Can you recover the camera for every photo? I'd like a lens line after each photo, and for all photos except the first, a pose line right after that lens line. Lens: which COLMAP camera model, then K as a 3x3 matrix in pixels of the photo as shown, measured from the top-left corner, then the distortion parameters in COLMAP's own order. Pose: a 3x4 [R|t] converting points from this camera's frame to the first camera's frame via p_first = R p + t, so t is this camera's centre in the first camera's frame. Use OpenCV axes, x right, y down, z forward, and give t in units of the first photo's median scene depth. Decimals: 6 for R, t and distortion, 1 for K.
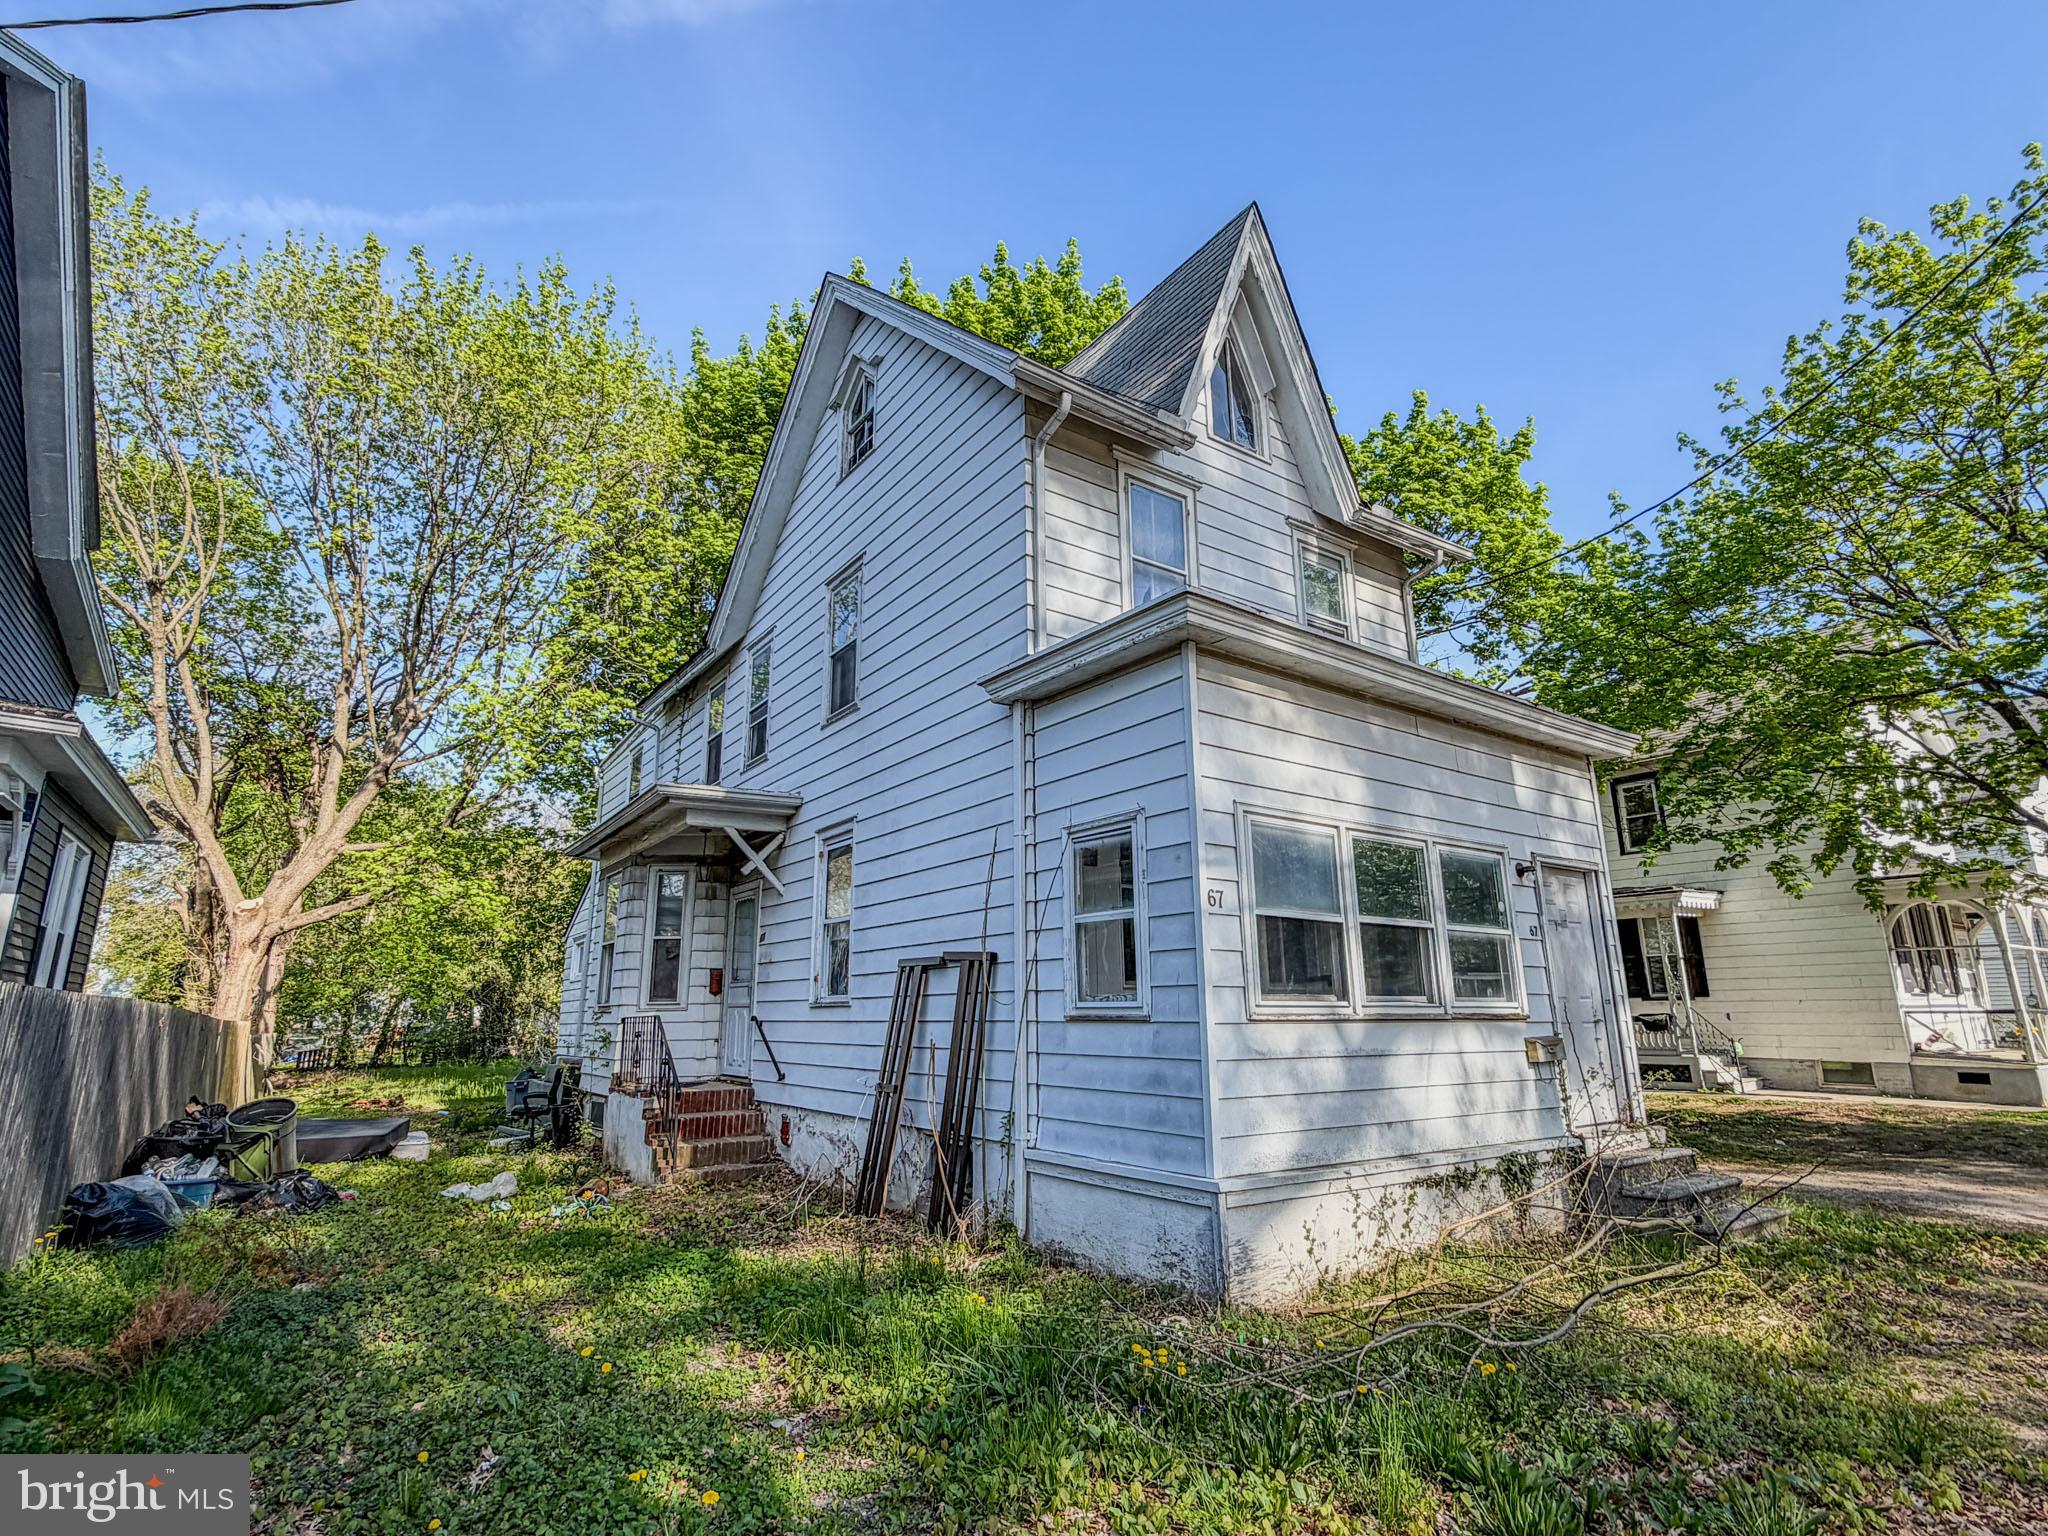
lens RADIAL K [[1010.2, 0, 1024.2], [0, 1010.2, 771.1], [0, 0, 1]] dist [0.001037, -0.000666]
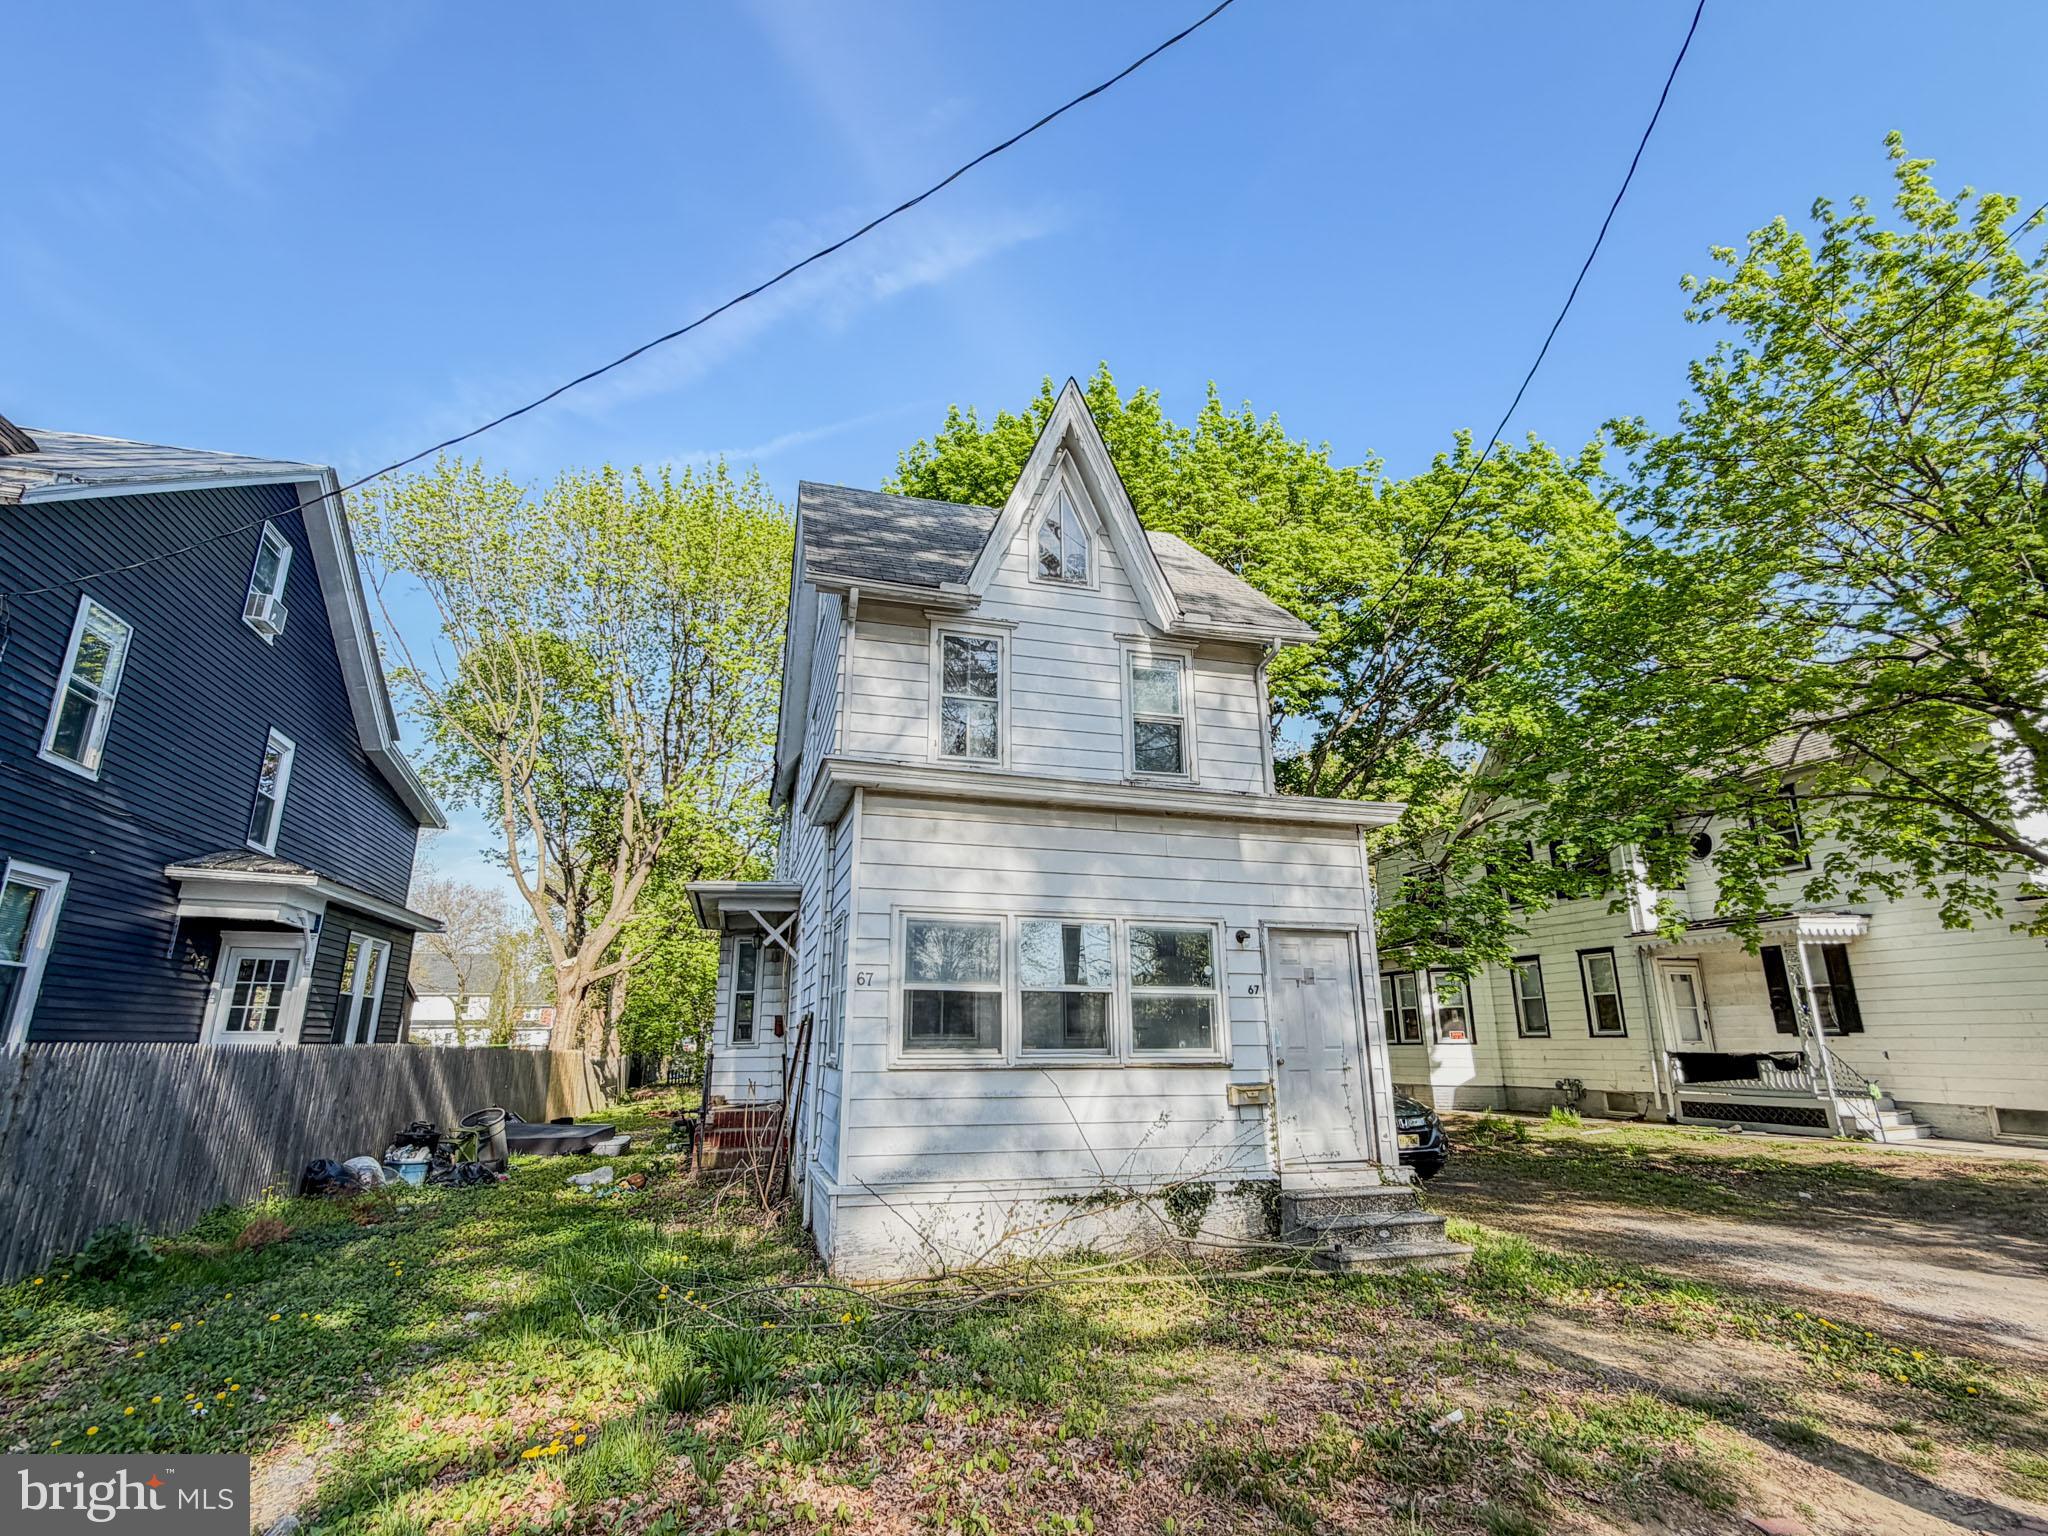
lens RADIAL K [[970.0, 0, 1020.9], [0, 970.0, 773.1], [0, 0, 1]] dist [-0.001638, 0.000958]
pose [[0.948275, -0.081899, -0.306704, 0.537665], [0.072198, 0.996469, -0.042865, -0.052110], [0.309132, 0.018504, 0.950839, -0.121351]]
